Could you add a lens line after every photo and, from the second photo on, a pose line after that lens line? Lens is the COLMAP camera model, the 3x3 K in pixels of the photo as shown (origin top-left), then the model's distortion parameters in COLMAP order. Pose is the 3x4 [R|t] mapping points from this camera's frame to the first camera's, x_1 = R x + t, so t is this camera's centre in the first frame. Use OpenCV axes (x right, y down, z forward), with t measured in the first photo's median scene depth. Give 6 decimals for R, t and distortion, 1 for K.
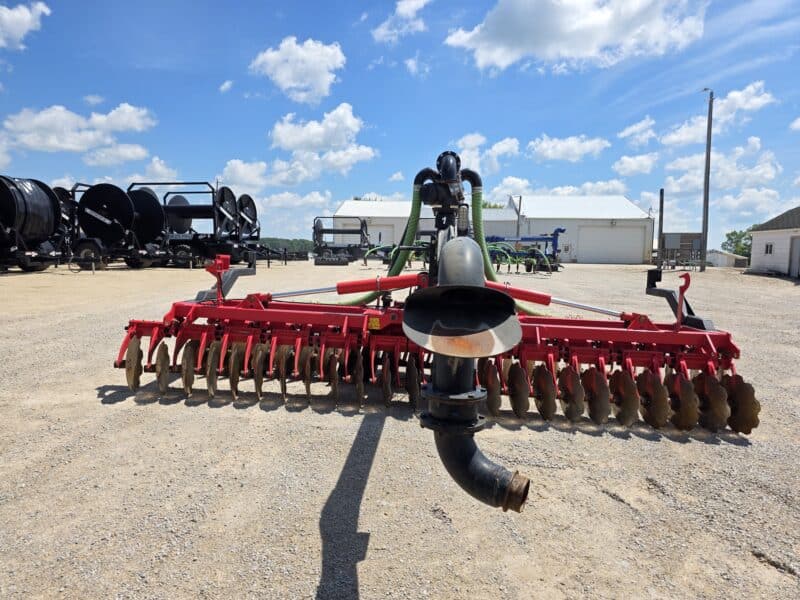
lens RADIAL K [[541.0, 0, 394.2], [0, 541.0, 298.7], [0, 0, 1]] dist [0.069478, -0.074039]
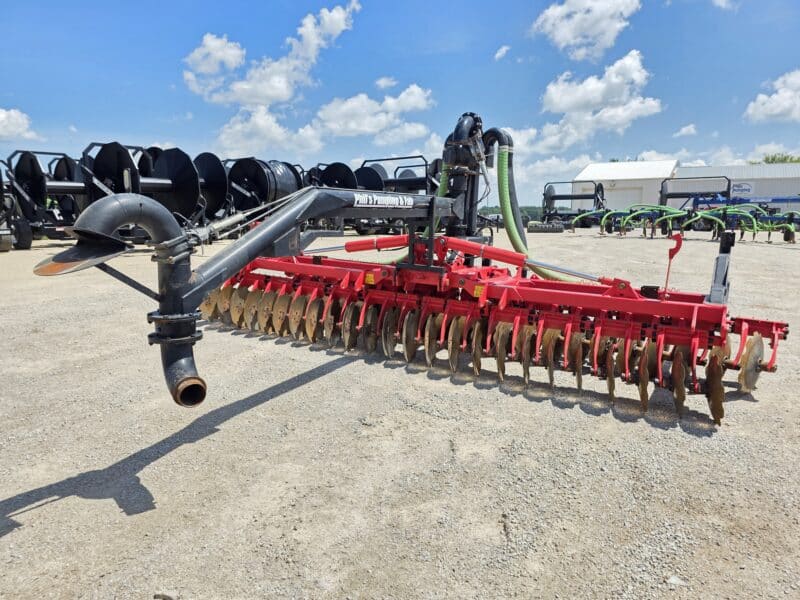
lens RADIAL K [[541.0, 0, 396.8], [0, 541.0, 299.4], [0, 0, 1]] dist [0.069478, -0.074039]
pose [[0.889400, 0.060052, -0.453169, 0.112807], [-0.033705, 0.997250, 0.066002, 0.002807], [0.455886, -0.043428, 0.888978, 0.007112]]
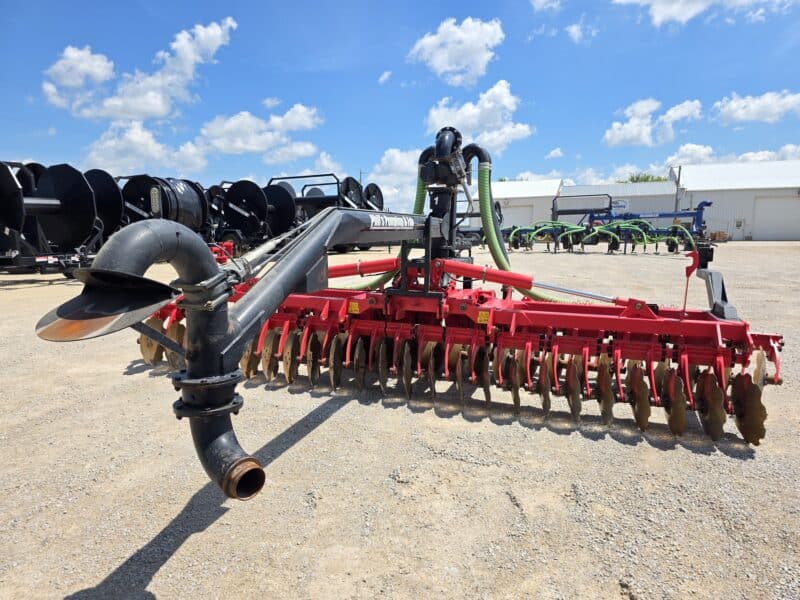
lens RADIAL K [[541.0, 0, 396.0], [0, 541.0, 303.4], [0, 0, 1]] dist [0.069478, -0.074039]
pose [[0.960469, 0.008179, -0.278268, 0.068946], [0.002270, 0.999305, 0.037206, 0.000140], [0.278379, -0.036367, 0.959783, 0.012993]]
